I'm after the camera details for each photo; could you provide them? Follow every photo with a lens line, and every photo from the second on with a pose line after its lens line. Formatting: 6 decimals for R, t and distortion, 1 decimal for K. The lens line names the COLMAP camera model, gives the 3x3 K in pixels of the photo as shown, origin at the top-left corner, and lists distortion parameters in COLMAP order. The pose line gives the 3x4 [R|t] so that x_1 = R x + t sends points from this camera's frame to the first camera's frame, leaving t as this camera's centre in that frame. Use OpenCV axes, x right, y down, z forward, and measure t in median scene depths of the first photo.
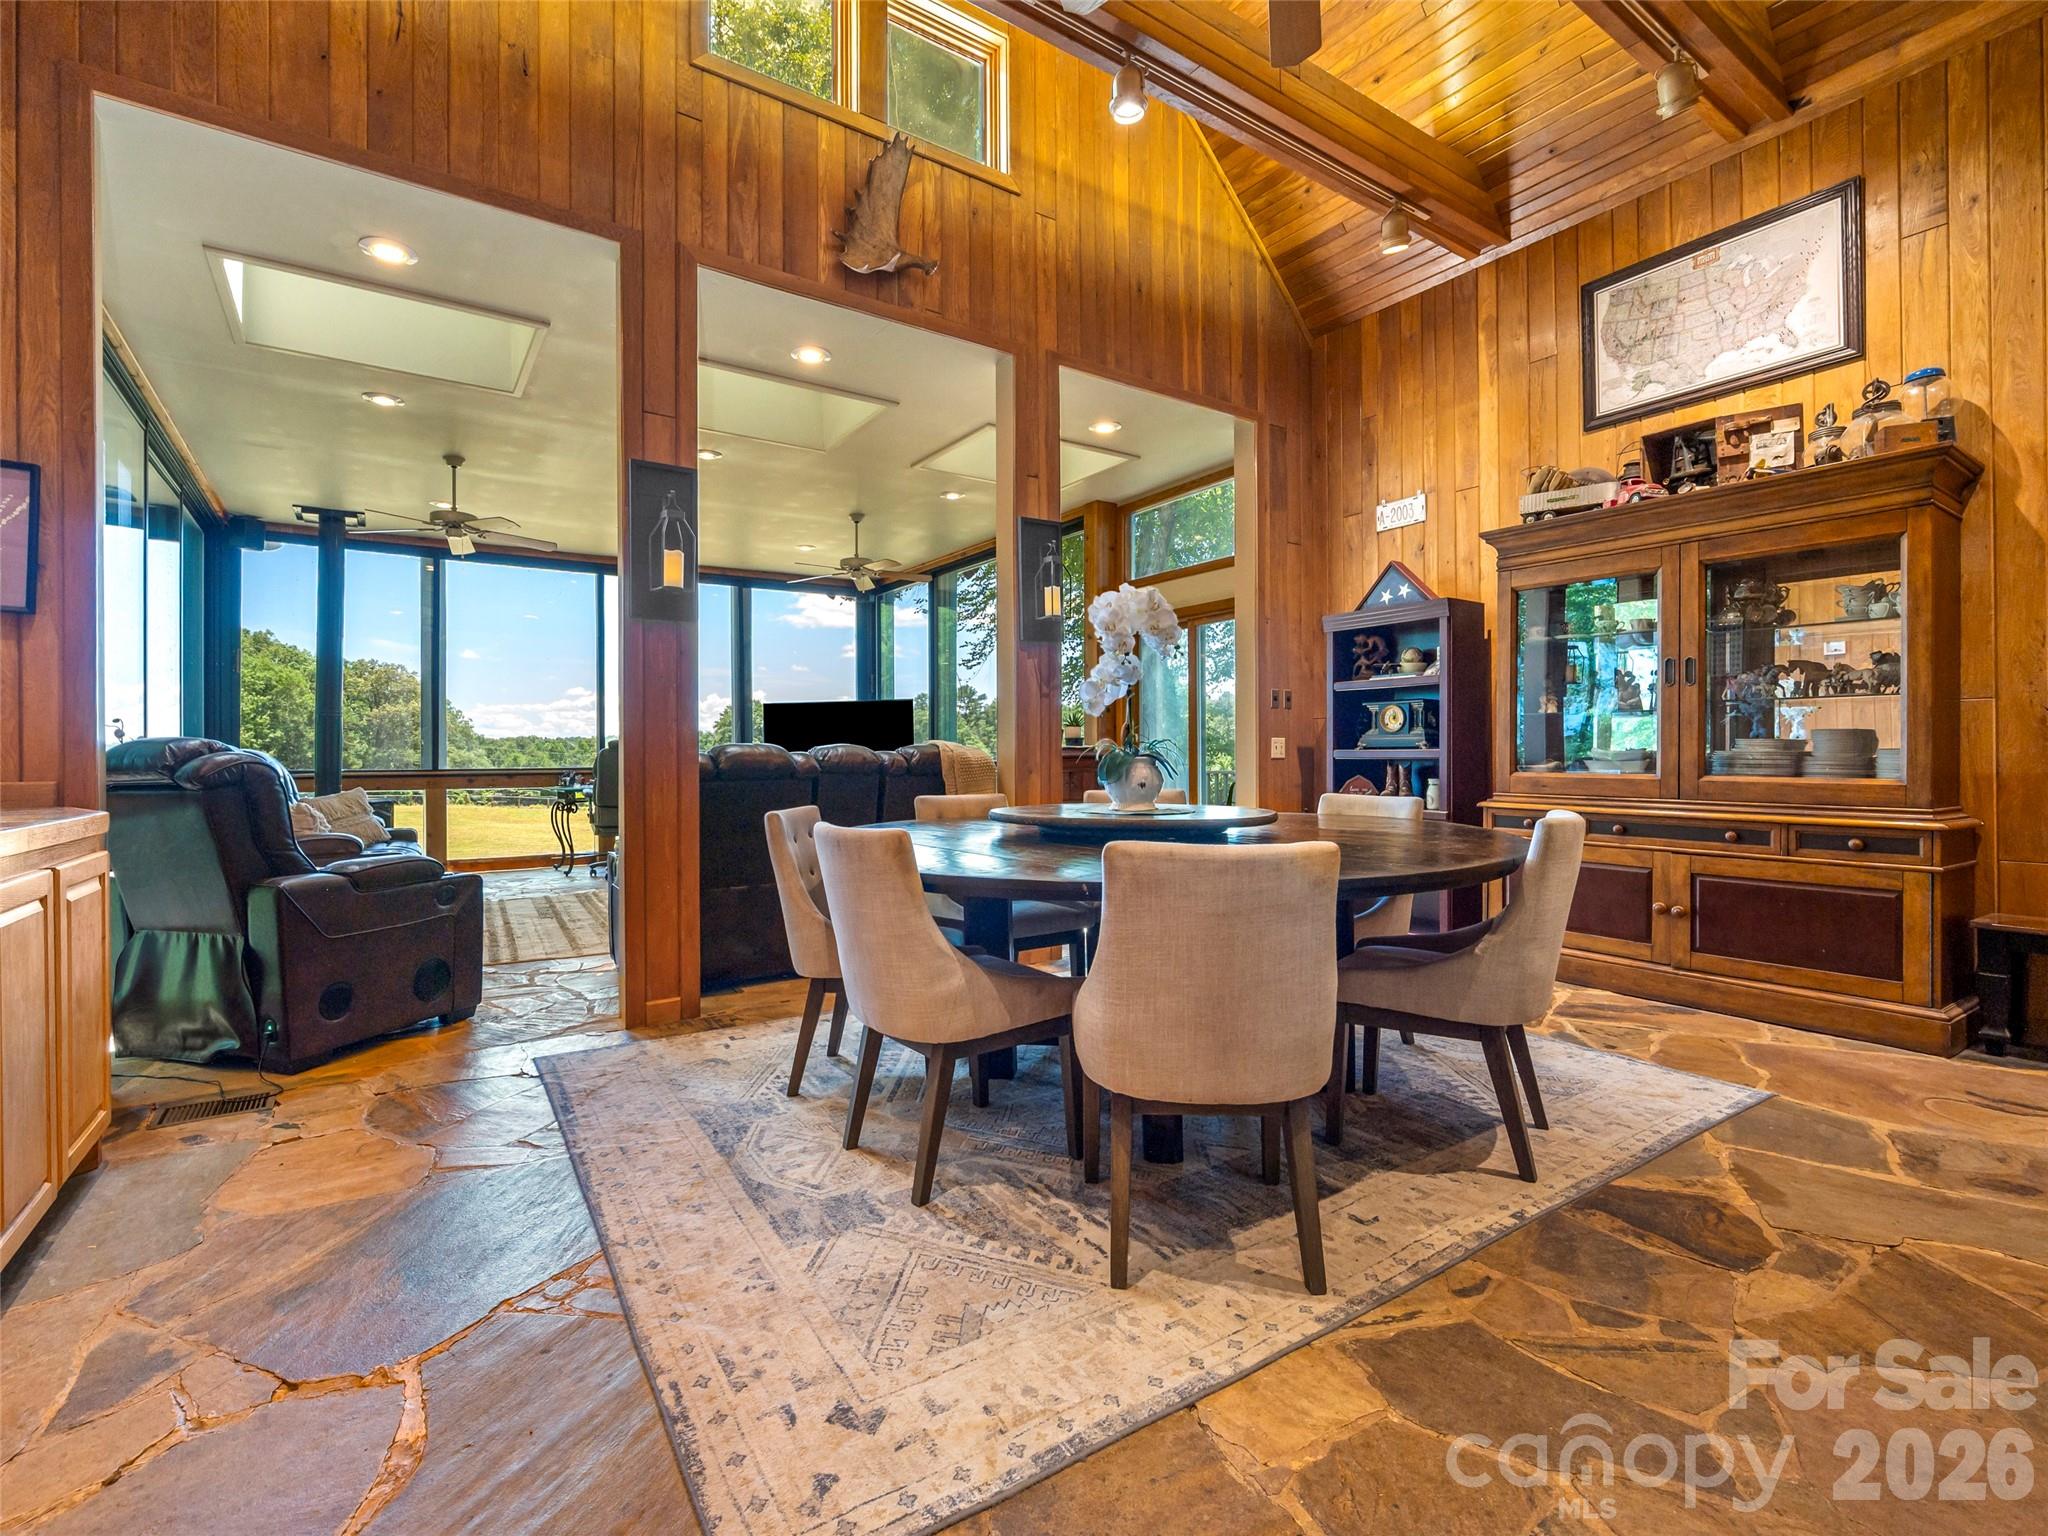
lens RADIAL K [[952.0, 0, 1053.5], [0, 952.0, 764.3], [0, 0, 1]] dist [-0.001287, -0.000405]
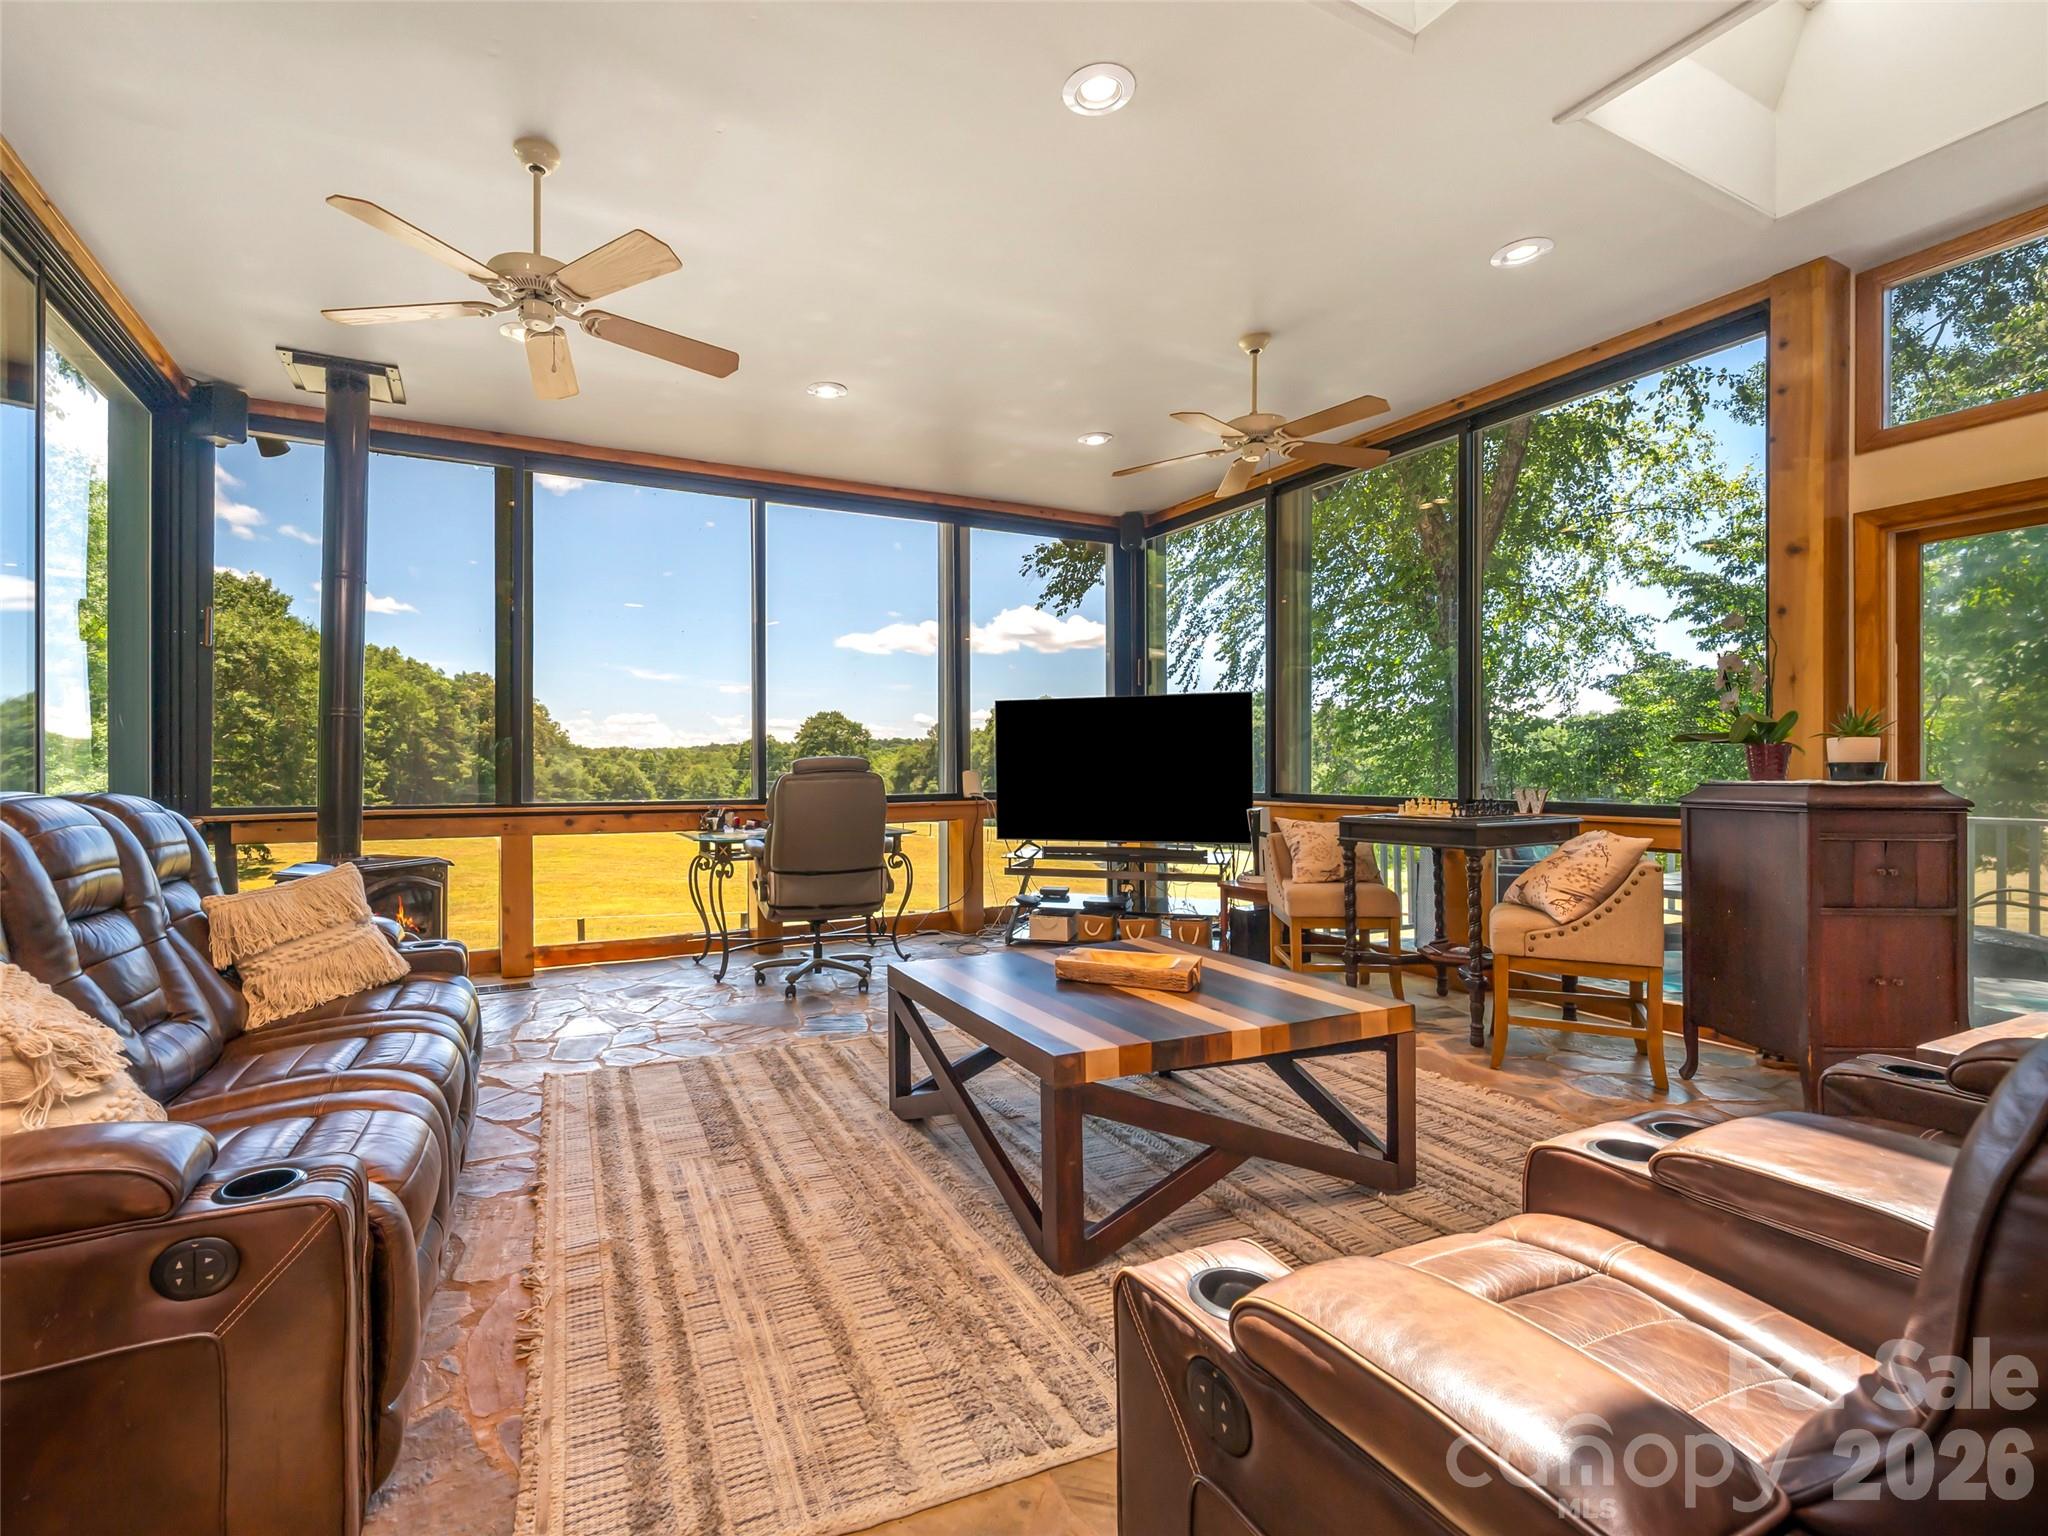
lens RADIAL K [[974.7, 0, 1018.1], [0, 974.7, 783.0], [0, 0, 1]] dist [-0.001854, -0.001093]
pose [[0.993097, 0.005508, -0.117165, -0.261058], [-0.004709, 0.999964, 0.007095, -0.015834], [0.117200, -0.006494, 0.993087, 0.425758]]
